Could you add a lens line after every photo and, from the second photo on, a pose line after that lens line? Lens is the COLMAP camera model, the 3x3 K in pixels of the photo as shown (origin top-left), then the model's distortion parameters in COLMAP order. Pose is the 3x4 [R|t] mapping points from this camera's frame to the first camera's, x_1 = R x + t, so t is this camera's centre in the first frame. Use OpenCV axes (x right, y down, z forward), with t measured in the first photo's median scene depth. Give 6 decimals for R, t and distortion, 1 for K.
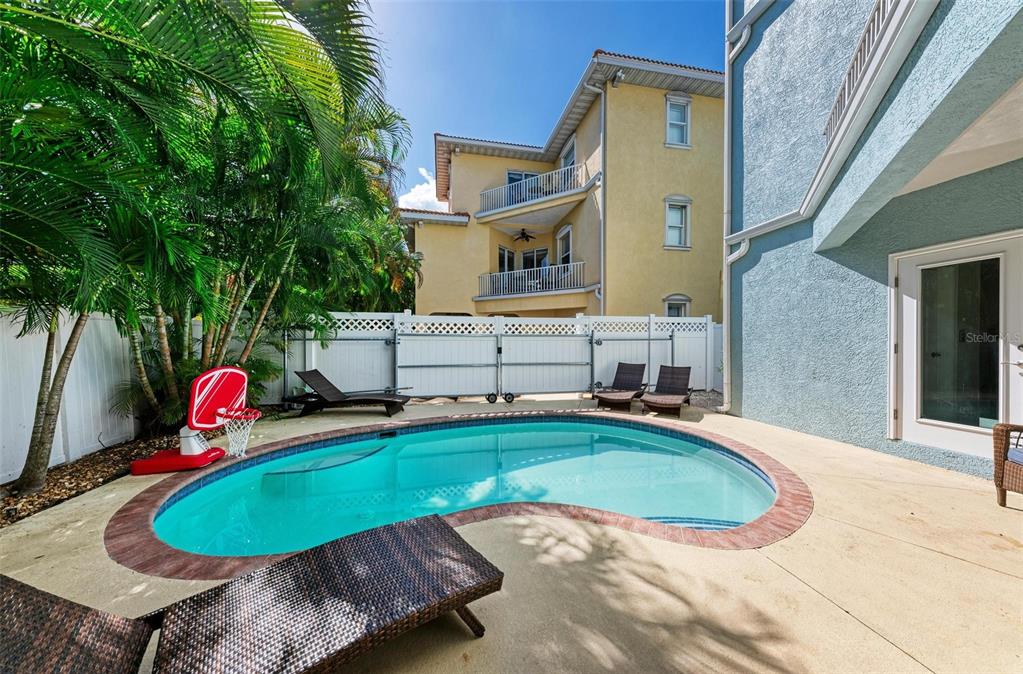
lens RADIAL K [[346.9, 0, 518.2], [0, 346.9, 335.5], [0, 0, 1]] dist [0.001248, -0.000596]
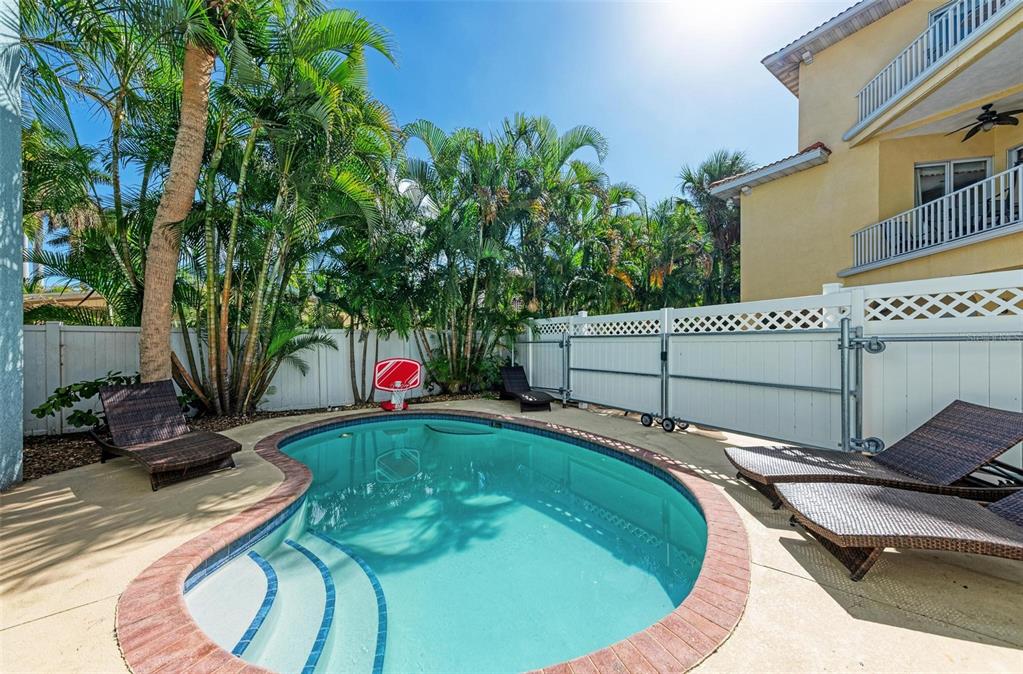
lens RADIAL K [[346.9, 0, 507.5], [0, 346.9, 334.4], [0, 0, 1]] dist [0.001248, -0.000596]
pose [[0.348365, -0.021726, -0.937107, 0.506916], [0.025910, 0.999573, -0.013543, -0.000824], [0.937001, -0.019563, 0.348779, 0.441658]]
